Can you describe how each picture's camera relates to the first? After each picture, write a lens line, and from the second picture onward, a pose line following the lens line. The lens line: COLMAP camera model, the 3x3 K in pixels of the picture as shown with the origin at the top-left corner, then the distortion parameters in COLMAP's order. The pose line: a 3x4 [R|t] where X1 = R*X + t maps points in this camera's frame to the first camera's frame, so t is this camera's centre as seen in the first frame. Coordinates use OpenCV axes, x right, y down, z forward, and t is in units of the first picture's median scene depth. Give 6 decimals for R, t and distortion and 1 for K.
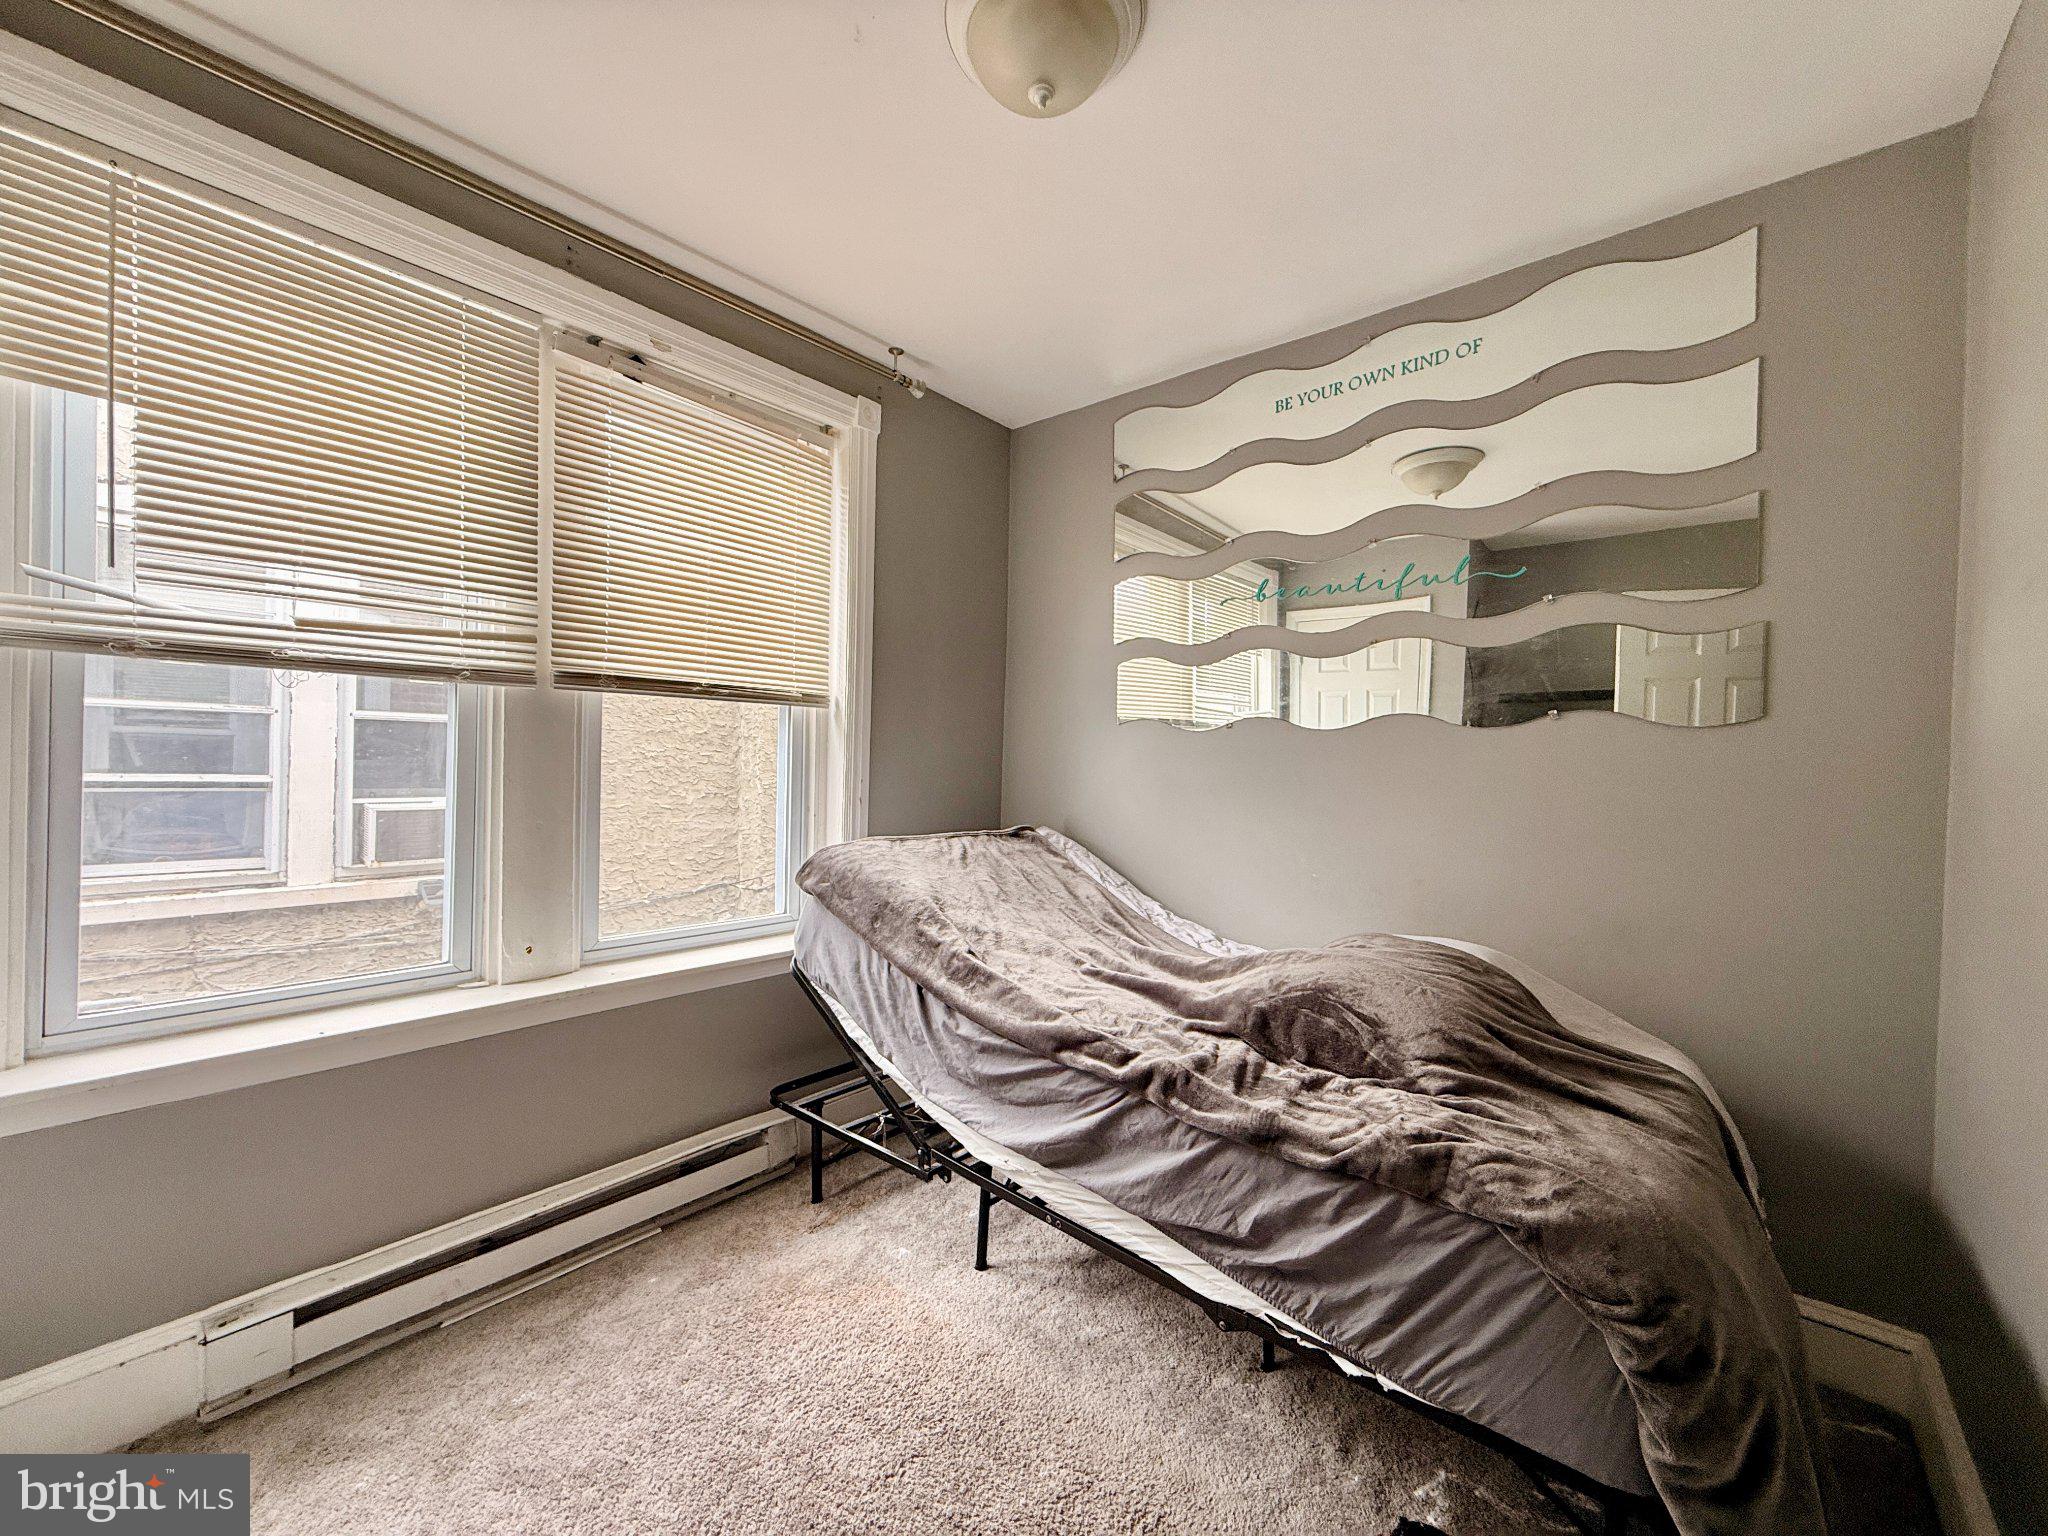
lens RADIAL K [[817.8, 0, 1021.1], [0, 817.8, 771.5], [0, 0, 1]] dist [0.000472, 0.000082]
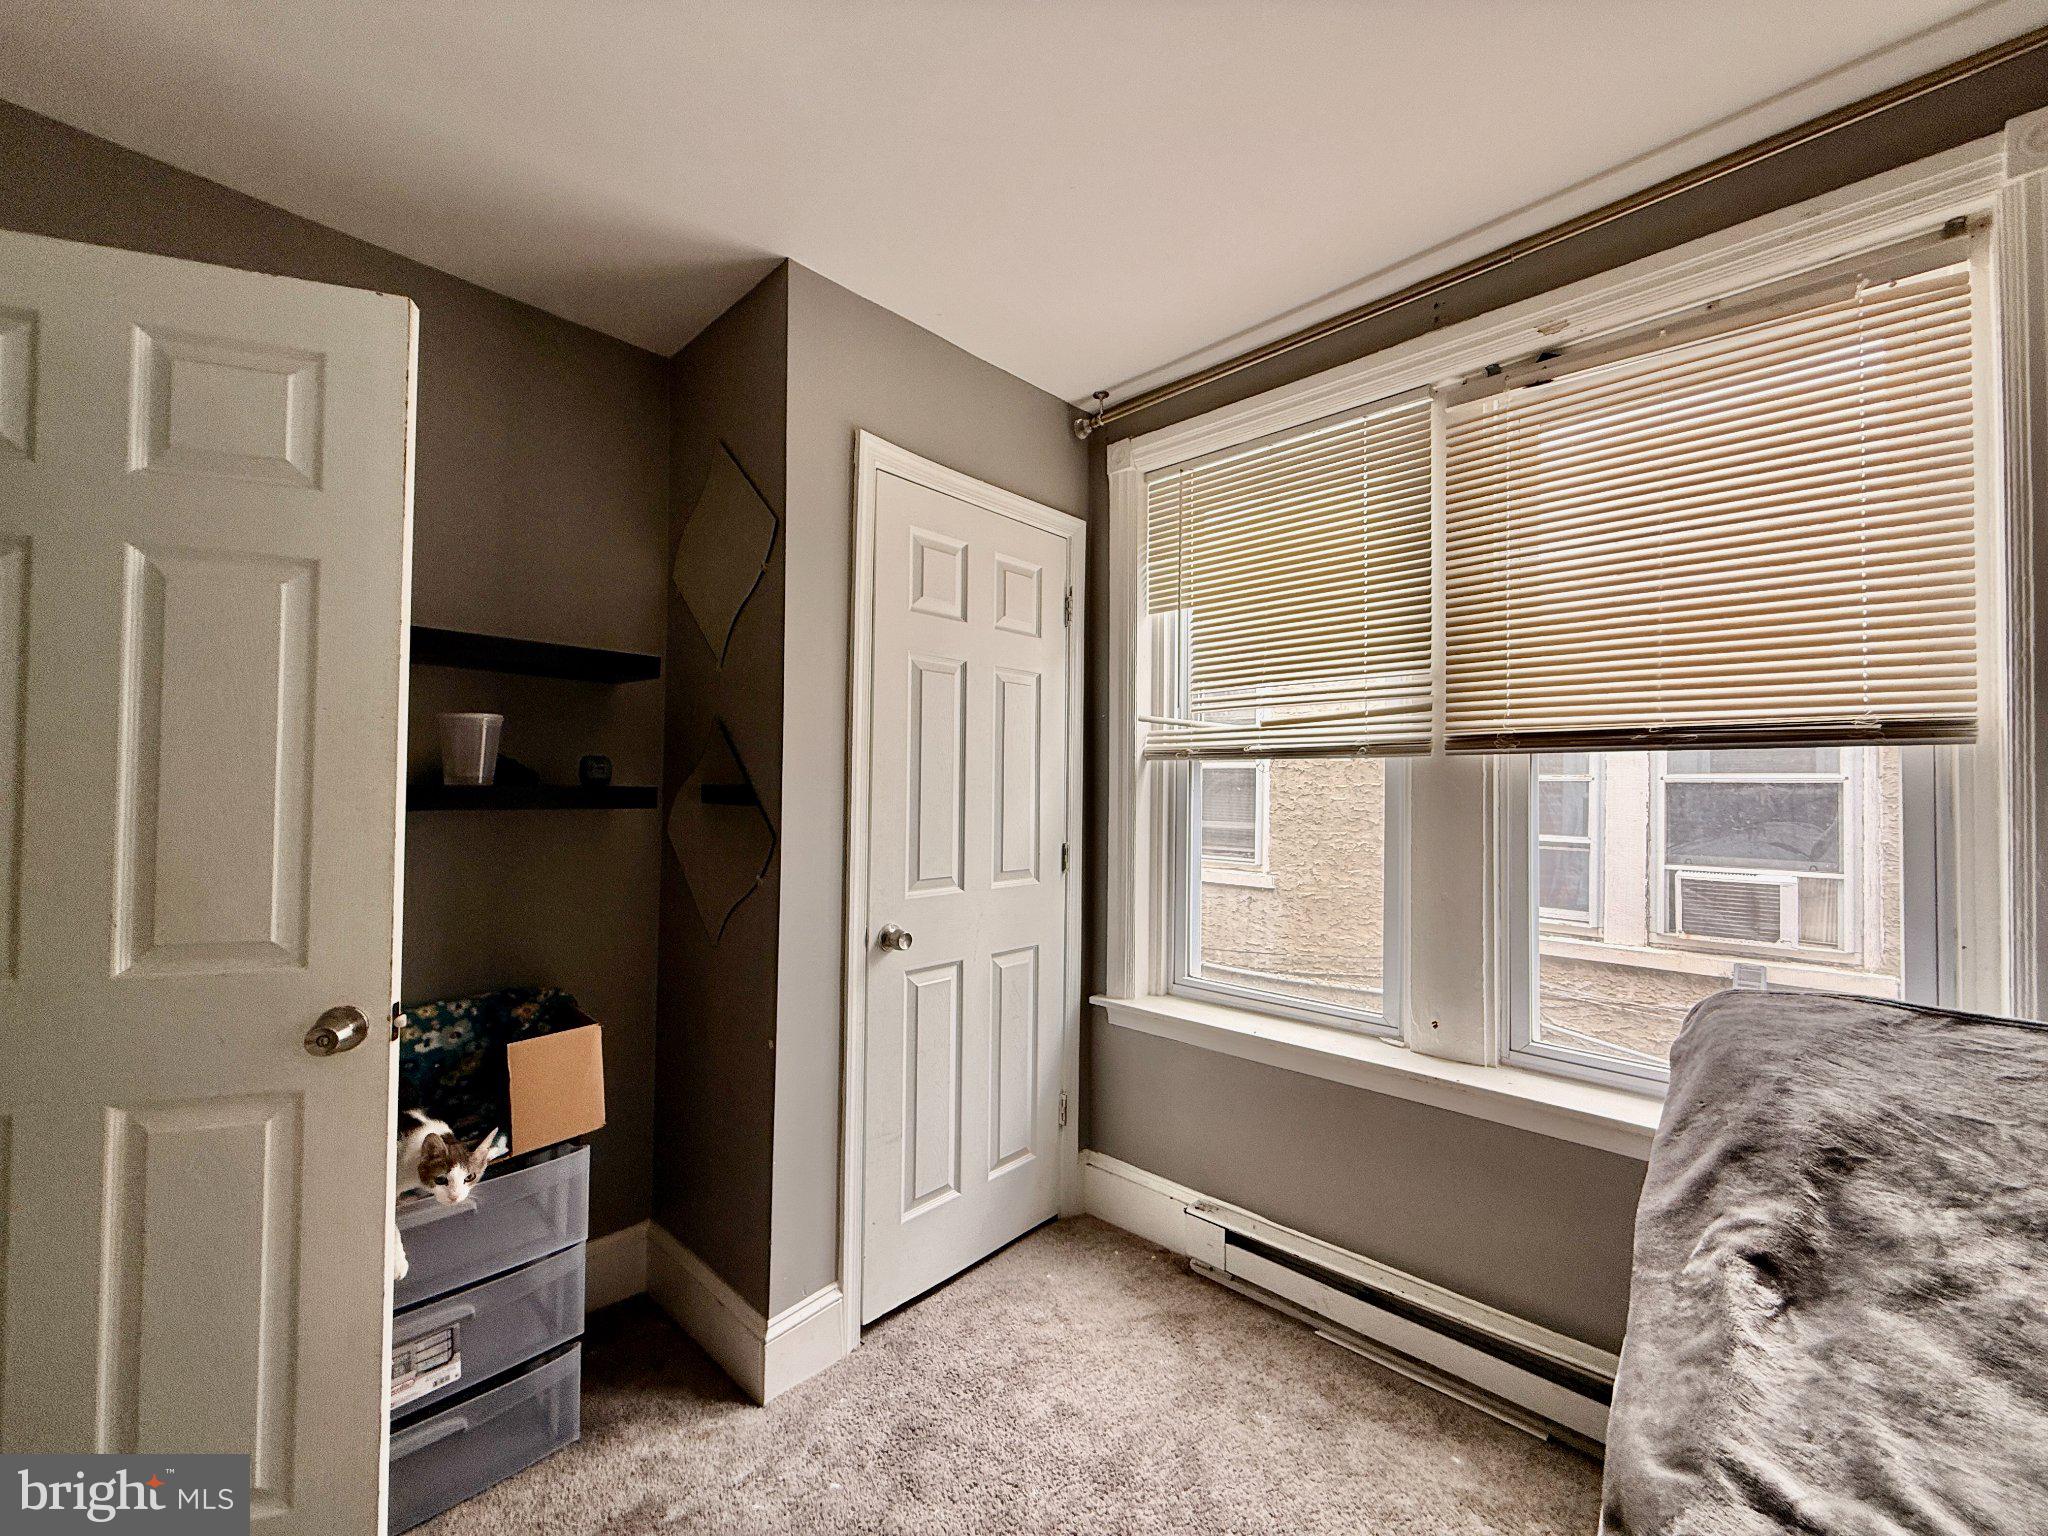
lens RADIAL K [[817.8, 0, 1021.1], [0, 817.8, 771.5], [0, 0, 1]] dist [0.000472, 0.000082]
pose [[-0.045711, -0.046397, -0.997877, 0.404454], [-0.027155, 0.998609, -0.045187, -0.025248], [0.998586, 0.025032, -0.046907, 0.543954]]
